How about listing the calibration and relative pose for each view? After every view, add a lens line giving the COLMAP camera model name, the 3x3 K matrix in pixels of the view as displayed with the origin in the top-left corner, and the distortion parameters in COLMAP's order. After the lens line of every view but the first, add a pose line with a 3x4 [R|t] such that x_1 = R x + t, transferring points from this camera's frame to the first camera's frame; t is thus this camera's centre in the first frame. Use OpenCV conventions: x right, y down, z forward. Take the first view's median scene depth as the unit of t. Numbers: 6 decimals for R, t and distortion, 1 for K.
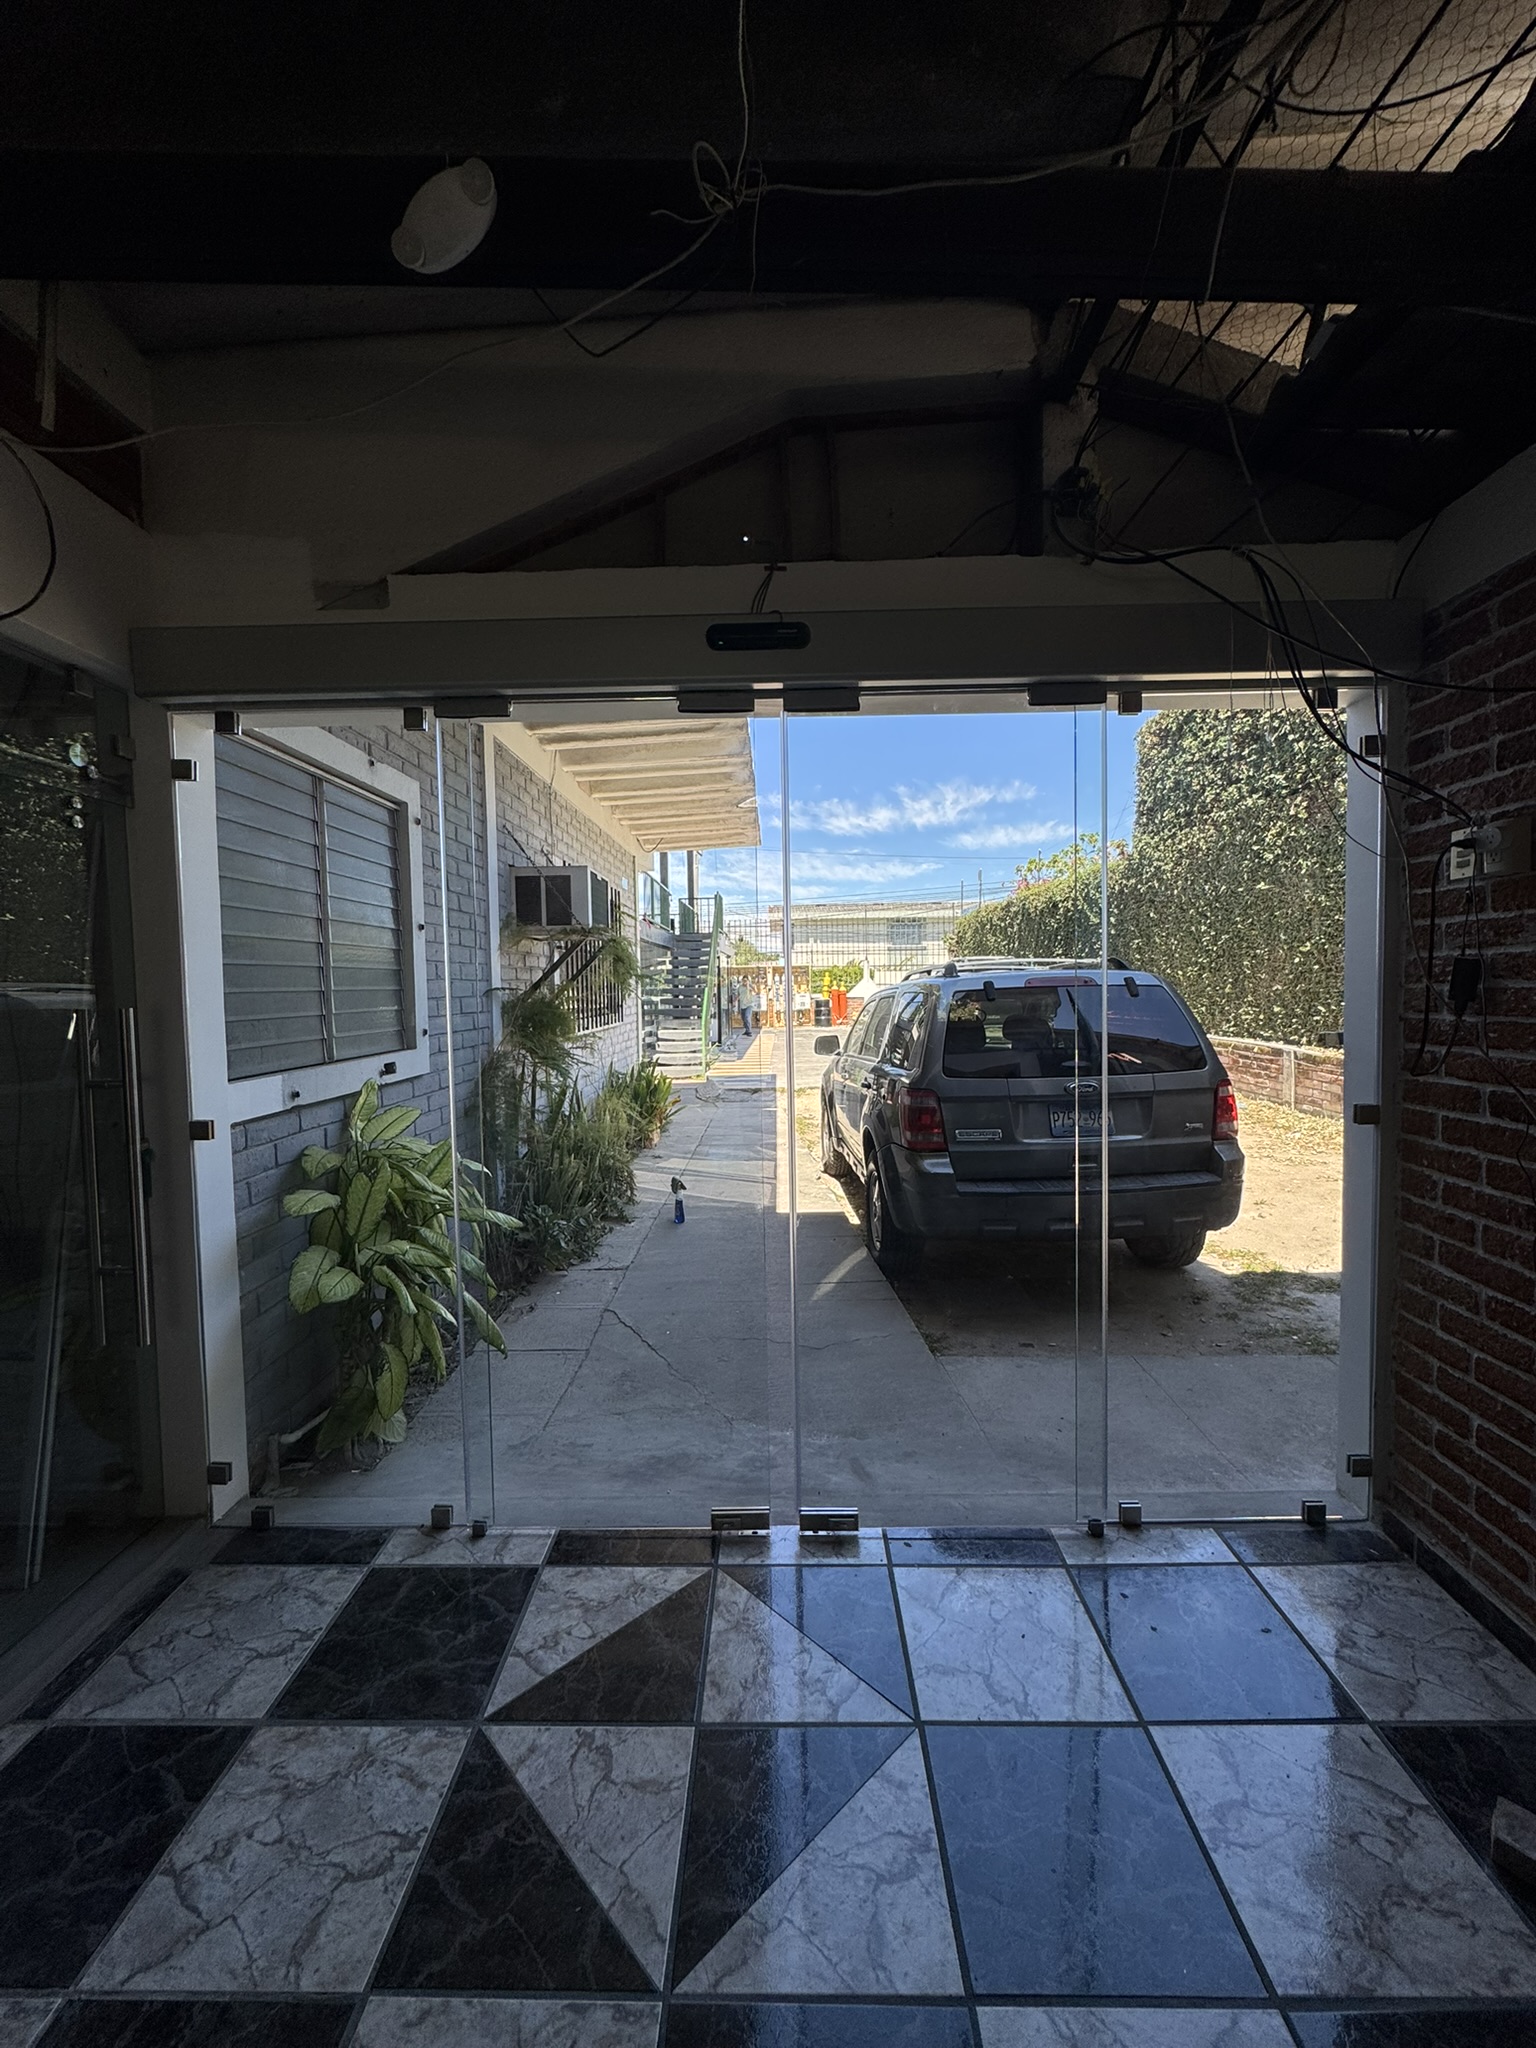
lens RADIAL K [[820.6, 0, 770.5], [0, 820.6, 1026.2], [0, 0, 1]] dist [0.002306, -0.000228]
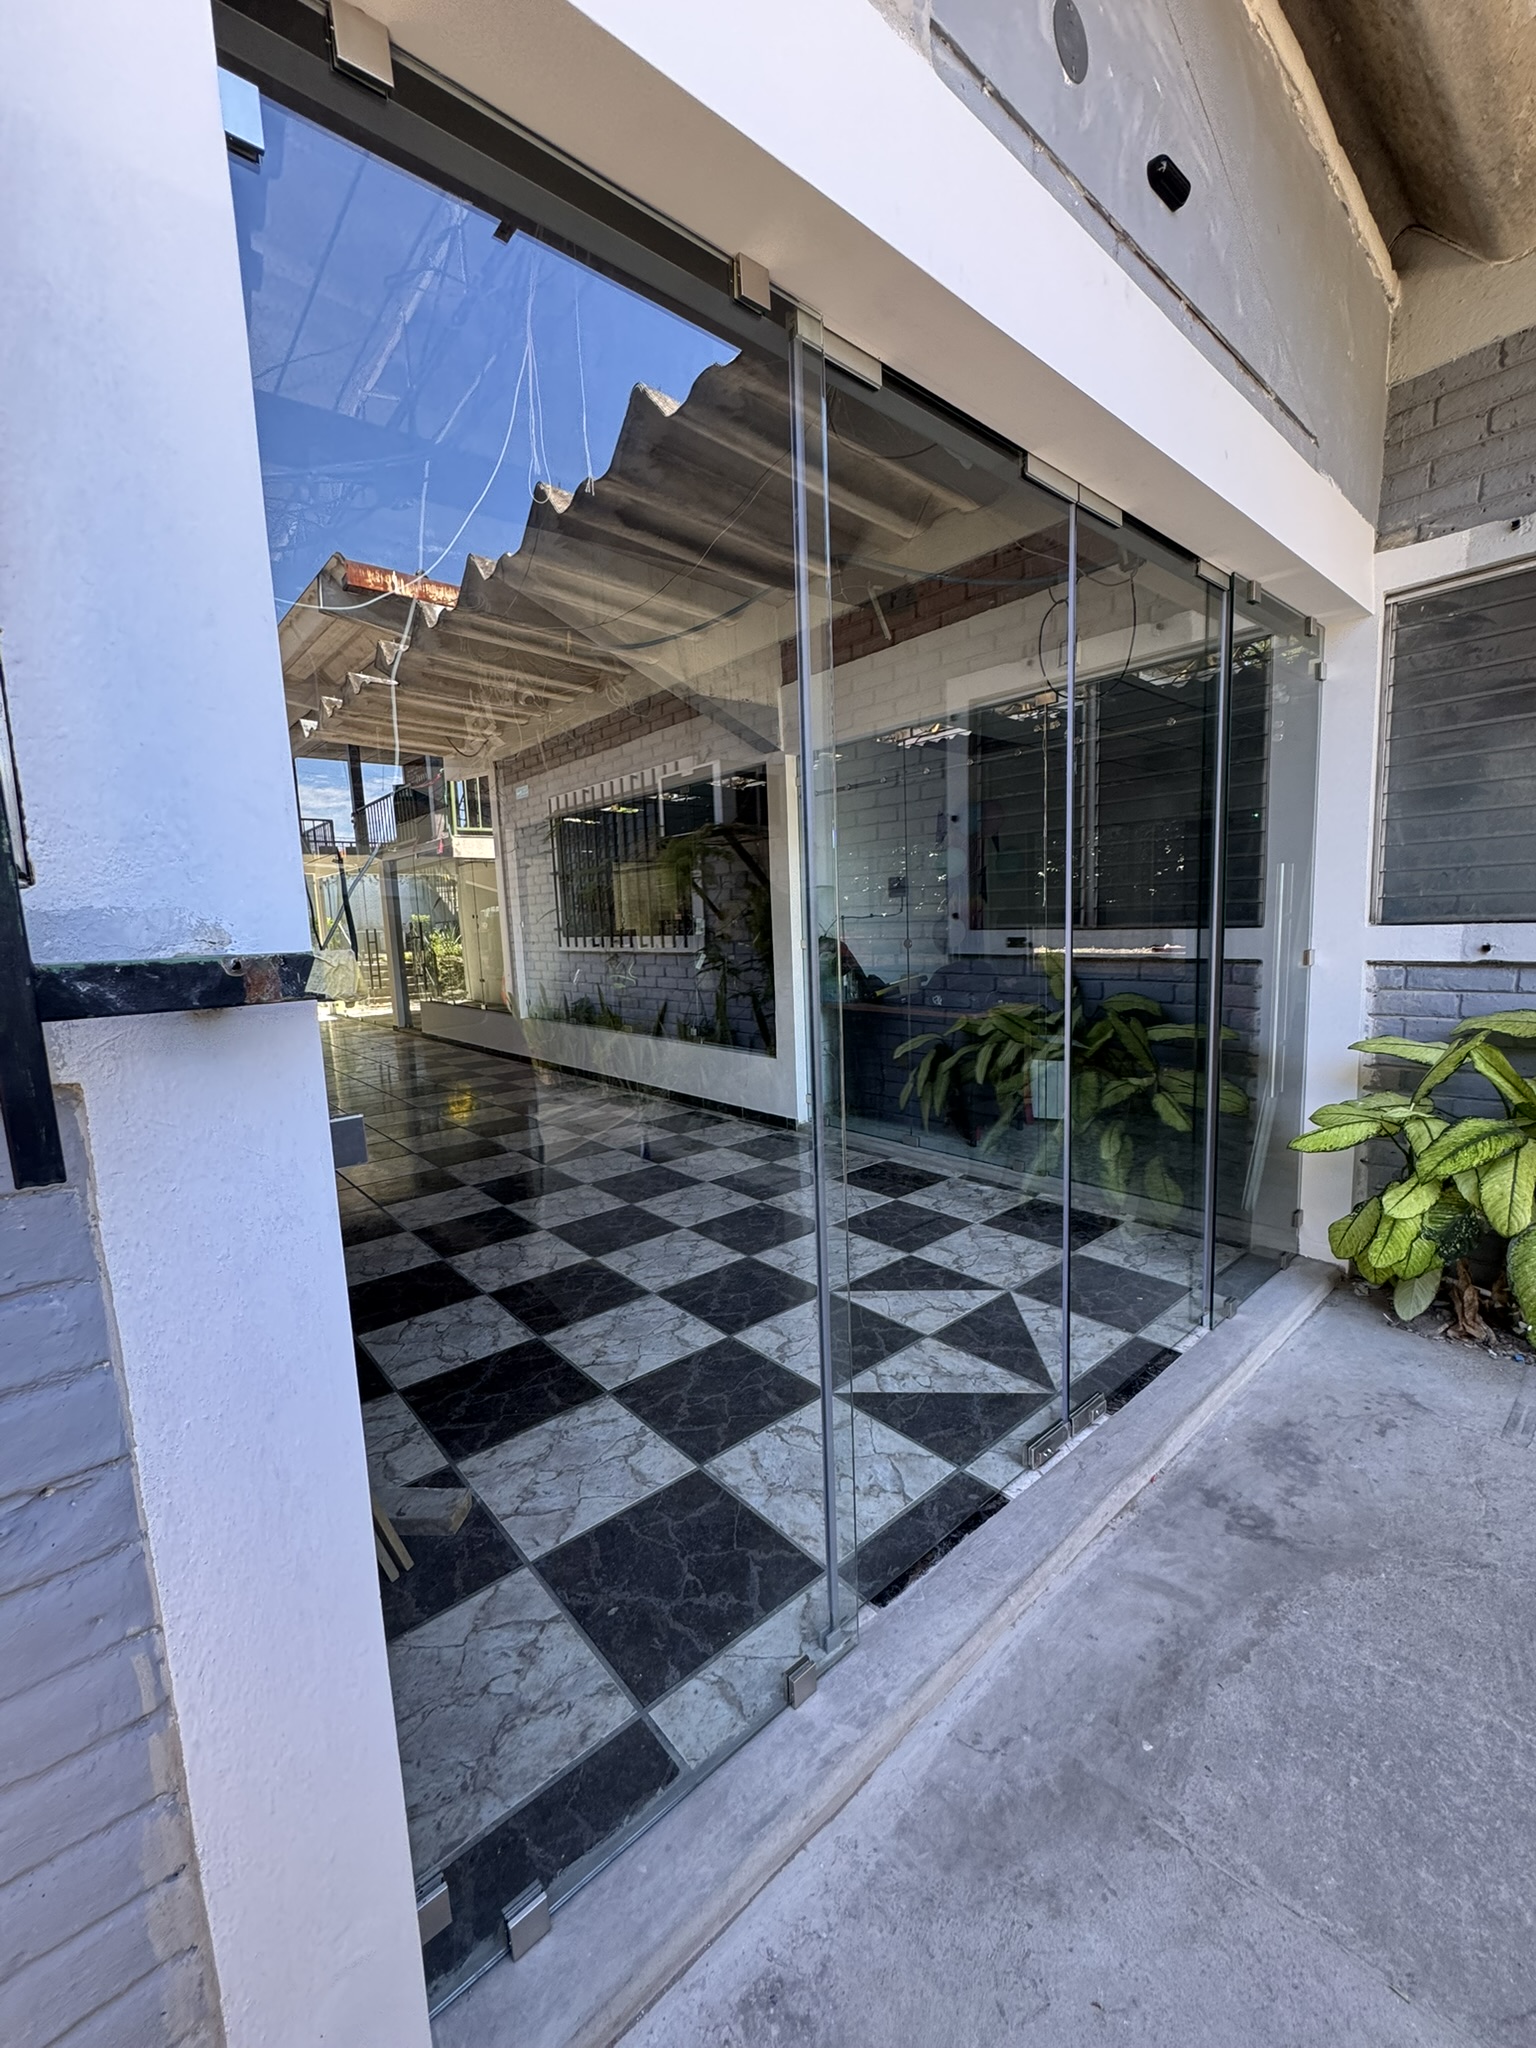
lens RADIAL K [[820.6, 0, 779.5], [0, 820.6, 1028.5], [0, 0, 1]] dist [0.002306, -0.000228]
pose [[-0.735862, 0.139017, -0.662707, 0.957228], [0.017788, 0.982329, 0.186313, -0.024228], [0.676897, 0.125313, -0.725332, 1.658893]]
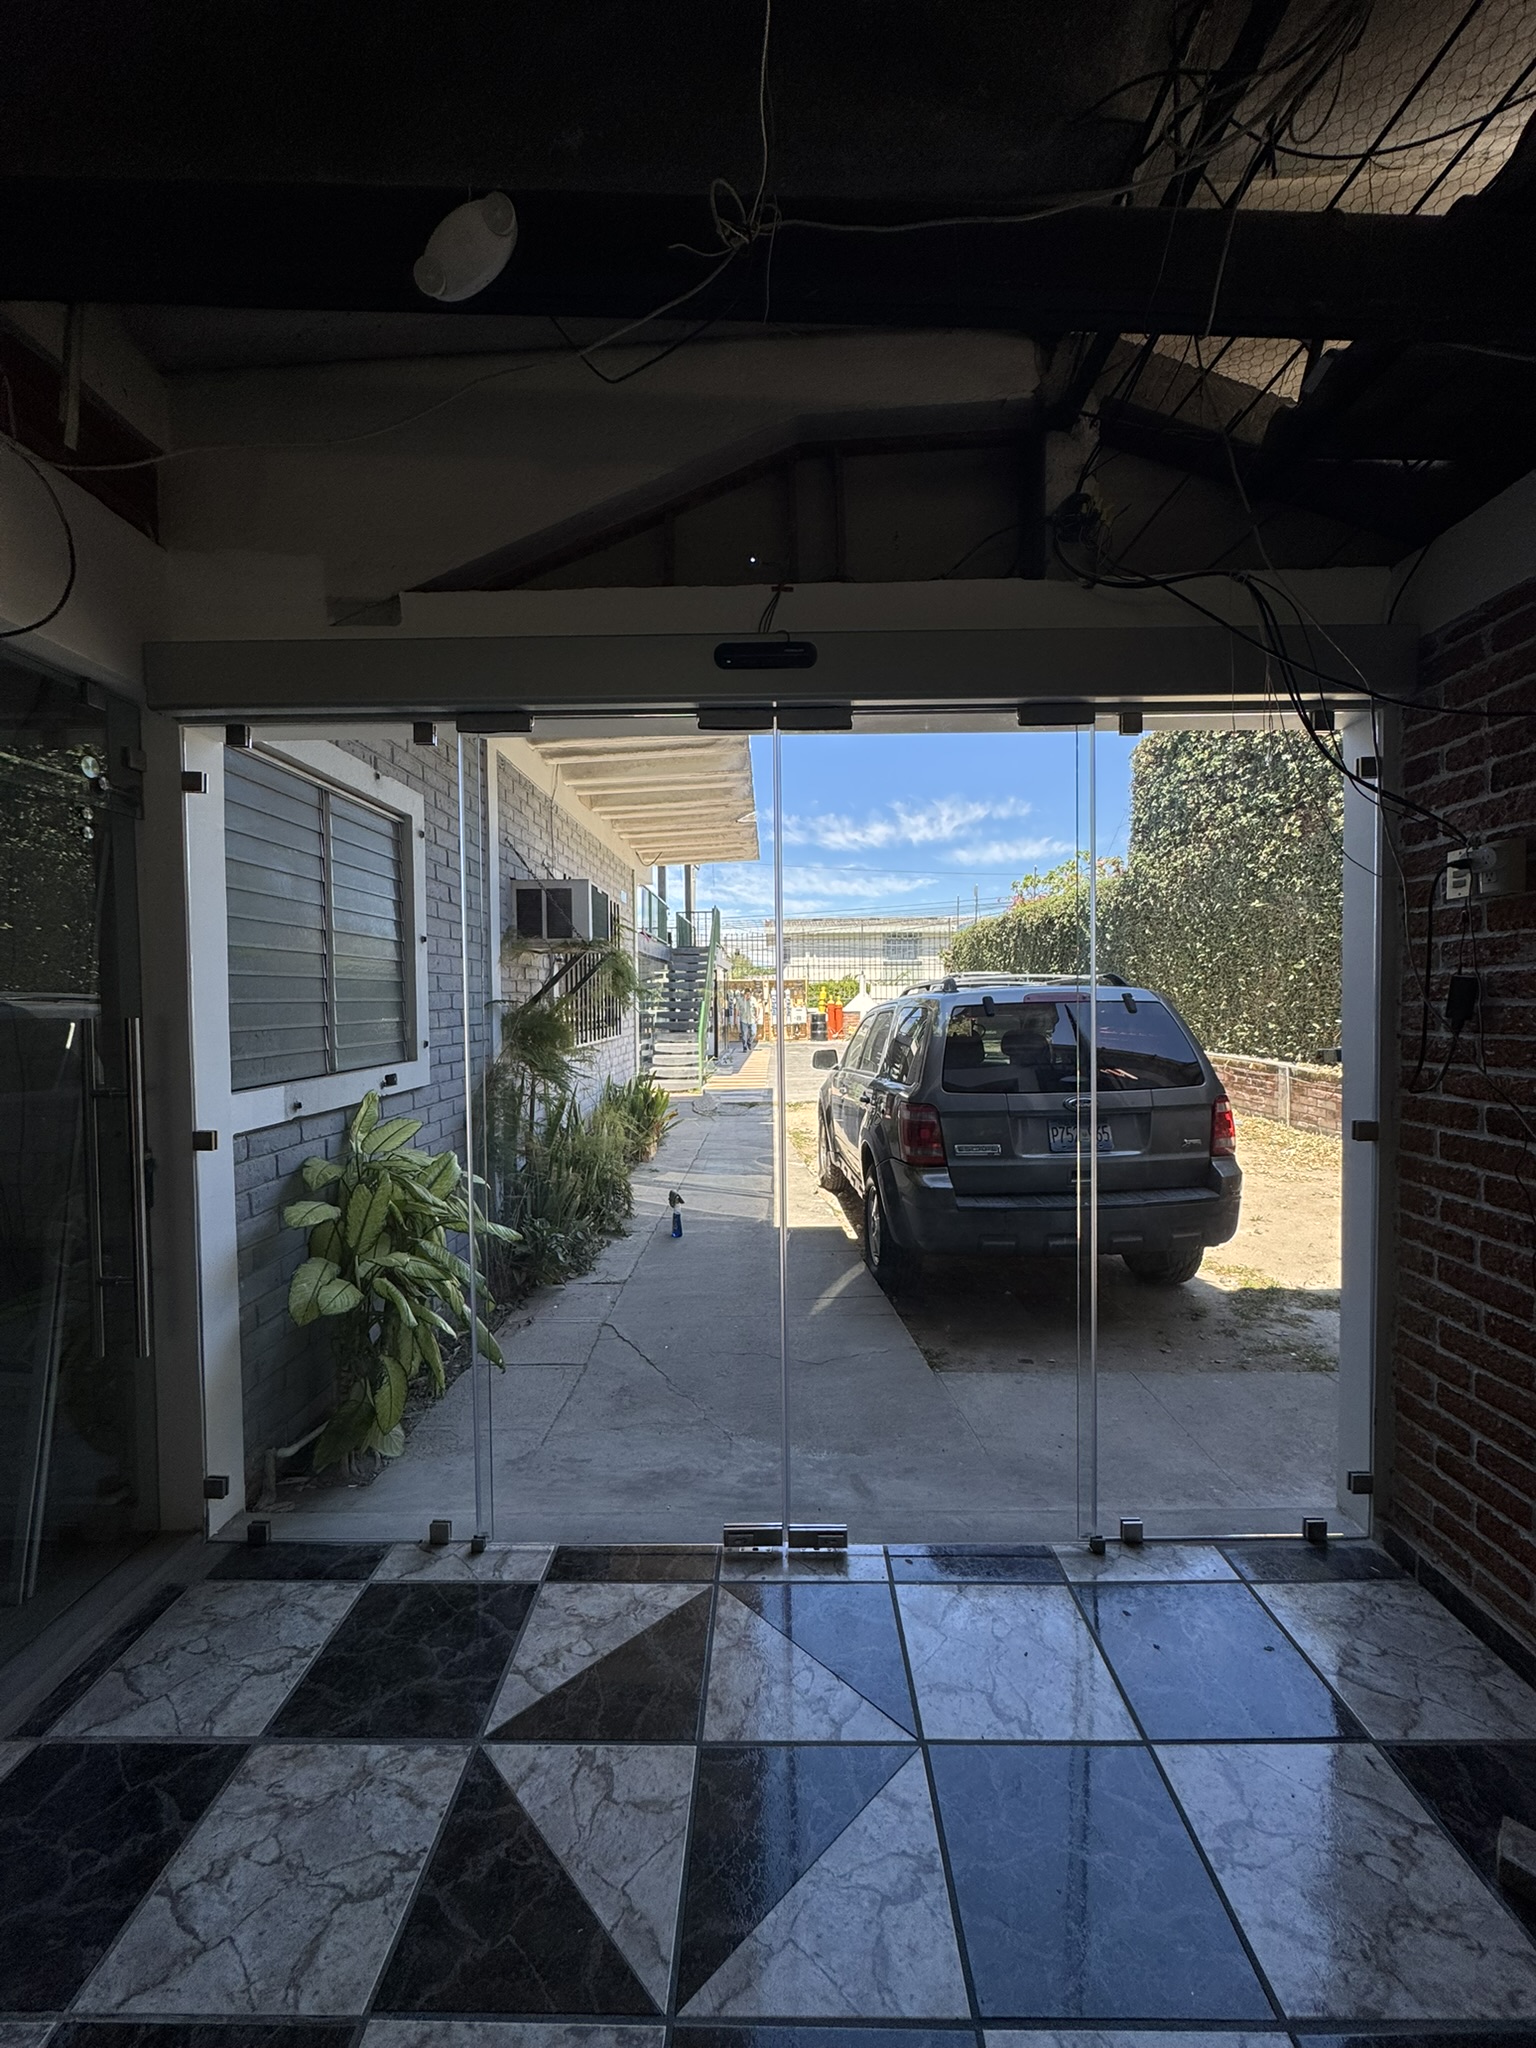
lens RADIAL K [[820.6, 0, 770.6], [0, 820.6, 1026.6], [0, 0, 1]] dist [0.002306, -0.000228]
pose [[0.999967, 0.005917, 0.005619, -0.011937], [-0.005823, 0.999843, -0.016712, 0.000506], [-0.005717, 0.016679, 0.999845, -0.006606]]
